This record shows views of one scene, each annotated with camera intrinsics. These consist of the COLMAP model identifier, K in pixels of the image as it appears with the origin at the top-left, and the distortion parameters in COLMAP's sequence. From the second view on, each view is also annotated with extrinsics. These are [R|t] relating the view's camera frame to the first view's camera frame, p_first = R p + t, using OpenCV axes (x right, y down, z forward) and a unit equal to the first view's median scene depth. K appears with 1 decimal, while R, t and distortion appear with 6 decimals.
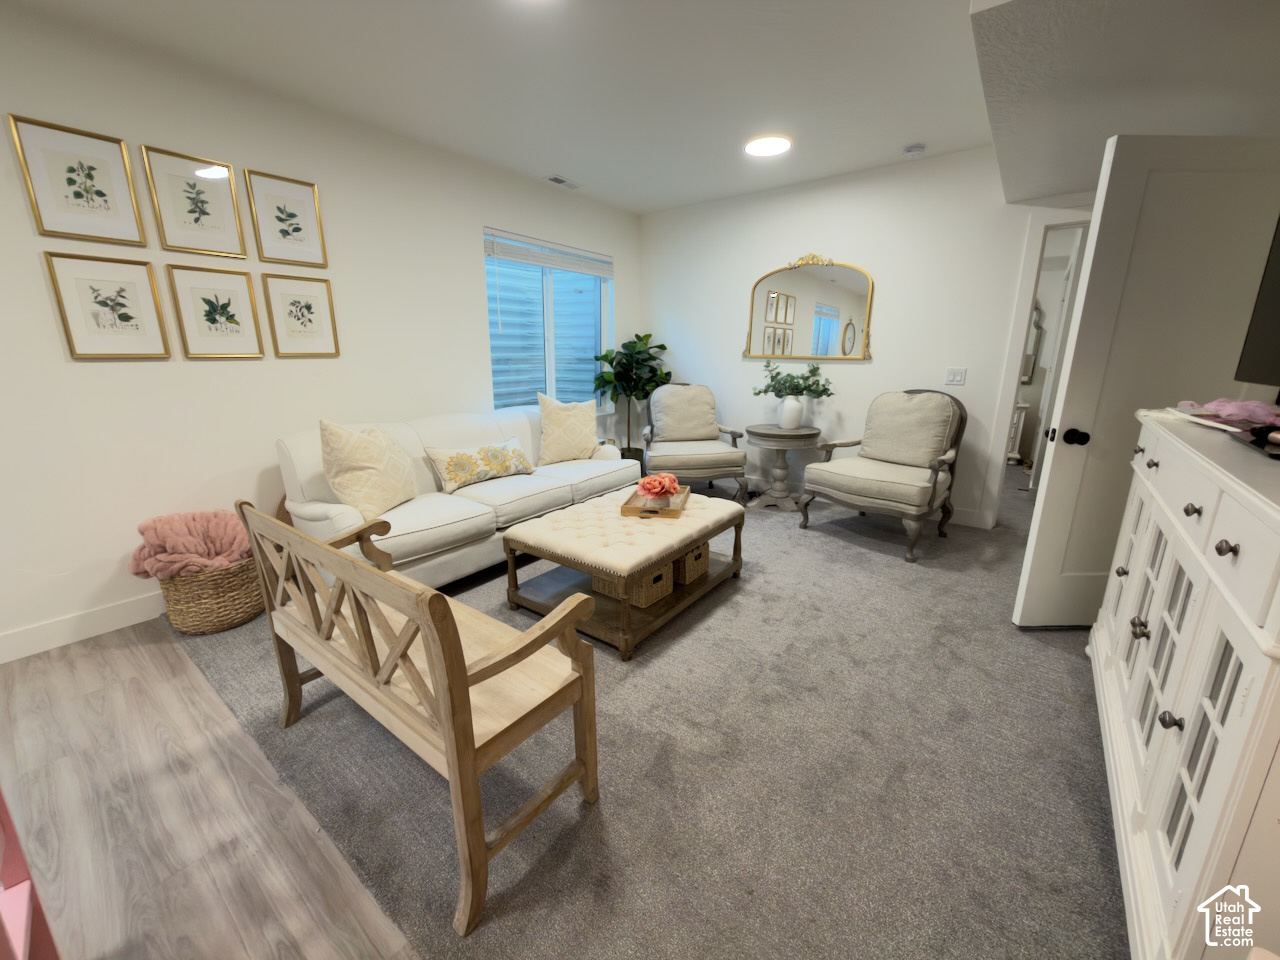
lens RADIAL K [[508.8, 0, 640.0], [0, 508.8, 480.0], [0, 0, 1]] dist [-0.002618, -0.000499]
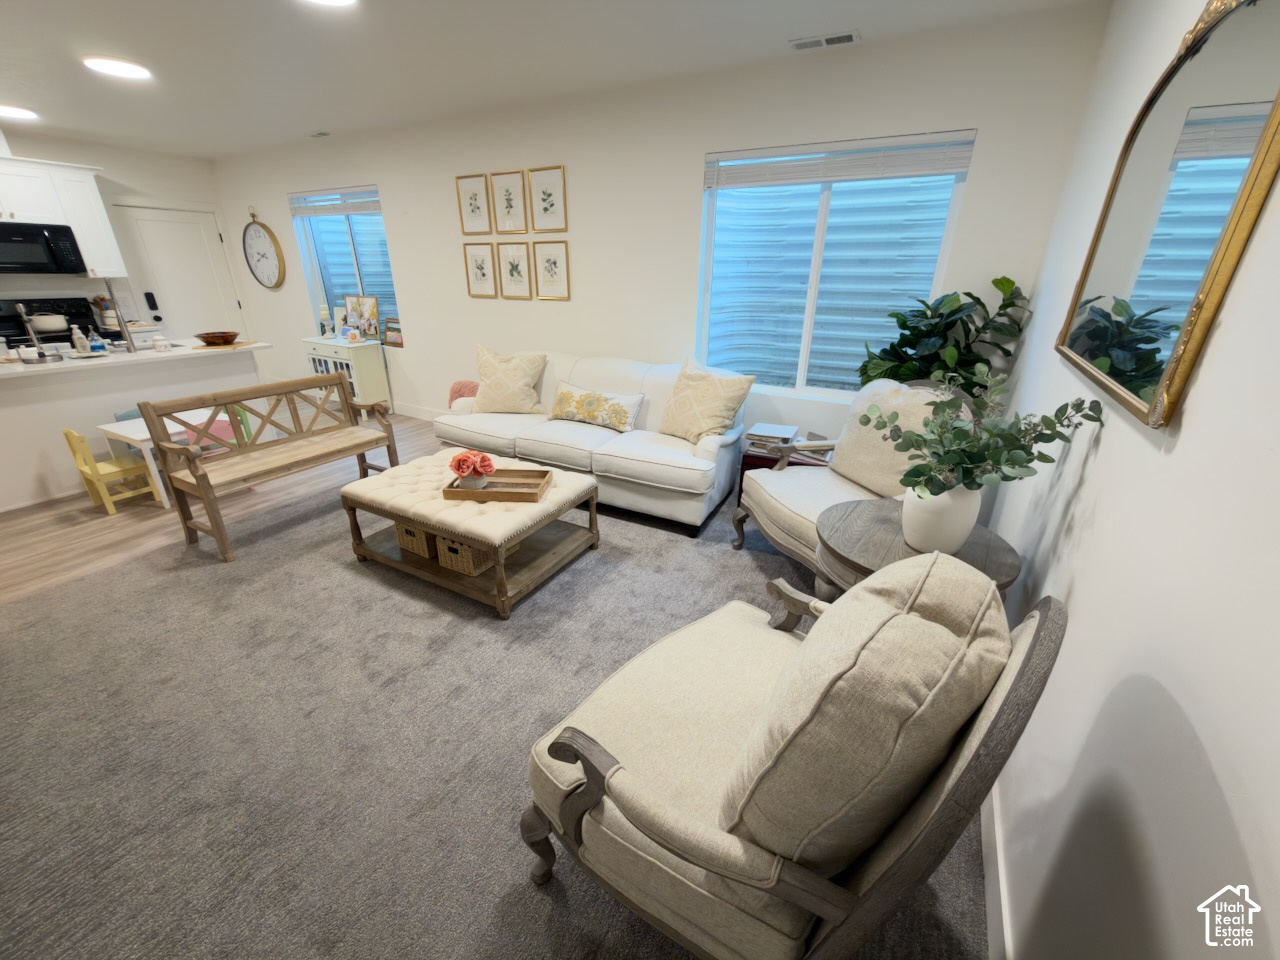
lens RADIAL K [[508.8, 0, 640.0], [0, 508.8, 480.0], [0, 0, 1]] dist [-0.002618, -0.000499]
pose [[0.143675, 0.384754, -0.911769, 0.965025], [-0.243854, 0.906683, 0.344182, -0.369131], [0.959110, 0.172888, 0.224092, 1.109171]]
